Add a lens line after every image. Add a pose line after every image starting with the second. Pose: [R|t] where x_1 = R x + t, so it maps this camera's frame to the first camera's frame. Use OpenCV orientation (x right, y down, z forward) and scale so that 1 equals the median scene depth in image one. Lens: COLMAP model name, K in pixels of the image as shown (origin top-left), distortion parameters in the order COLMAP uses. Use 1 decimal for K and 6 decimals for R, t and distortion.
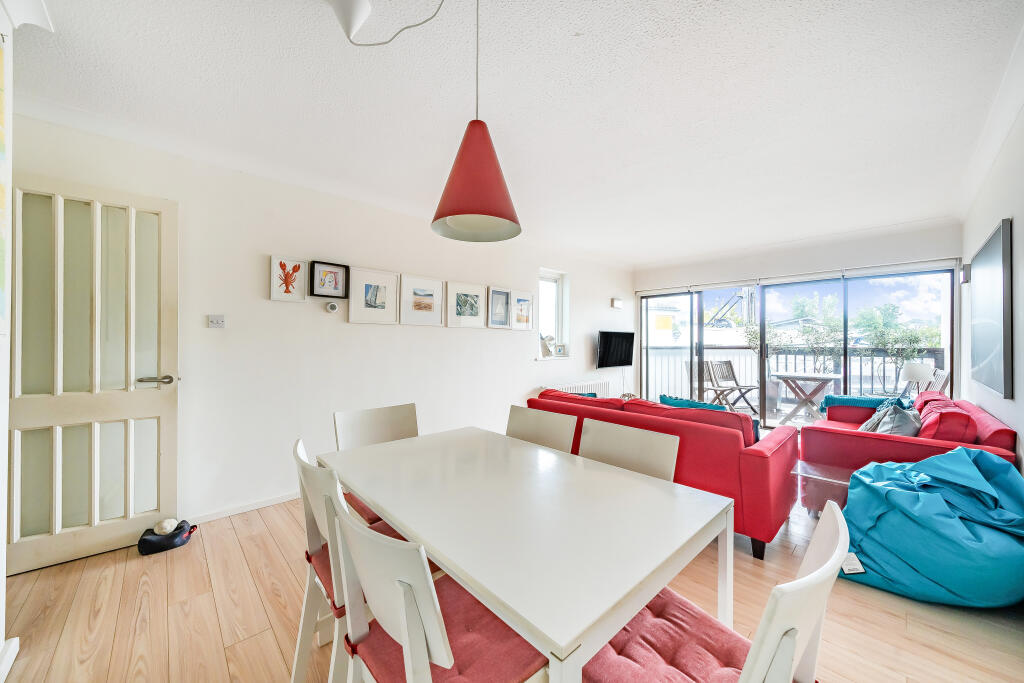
lens RADIAL K [[384.0, 0, 519.7], [0, 384.0, 338.8], [0, 0, 1]] dist [-0.008737, -0.000108]
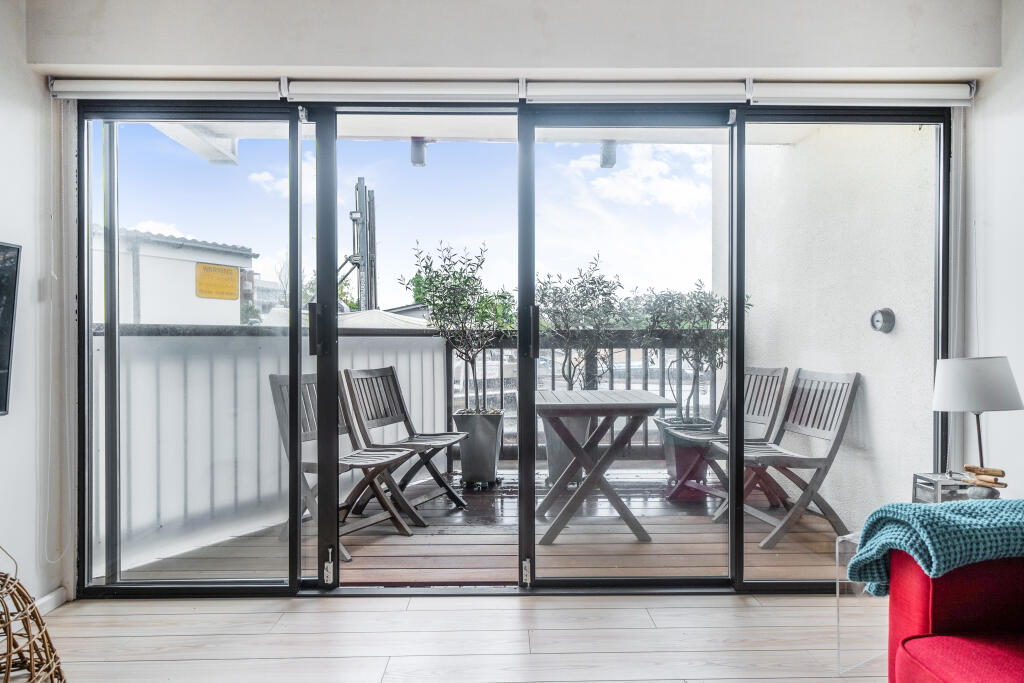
lens RADIAL K [[578.7, 0, 512.0], [0, 578.7, 341.5], [0, 0, 1]] dist [0.000430, -0.000139]
pose [[0.693186, -0.011153, 0.720672, 0.244610], [0.003449, 0.999920, 0.012158, 0.027701], [-0.720750, -0.005942, 0.693169, 0.570463]]
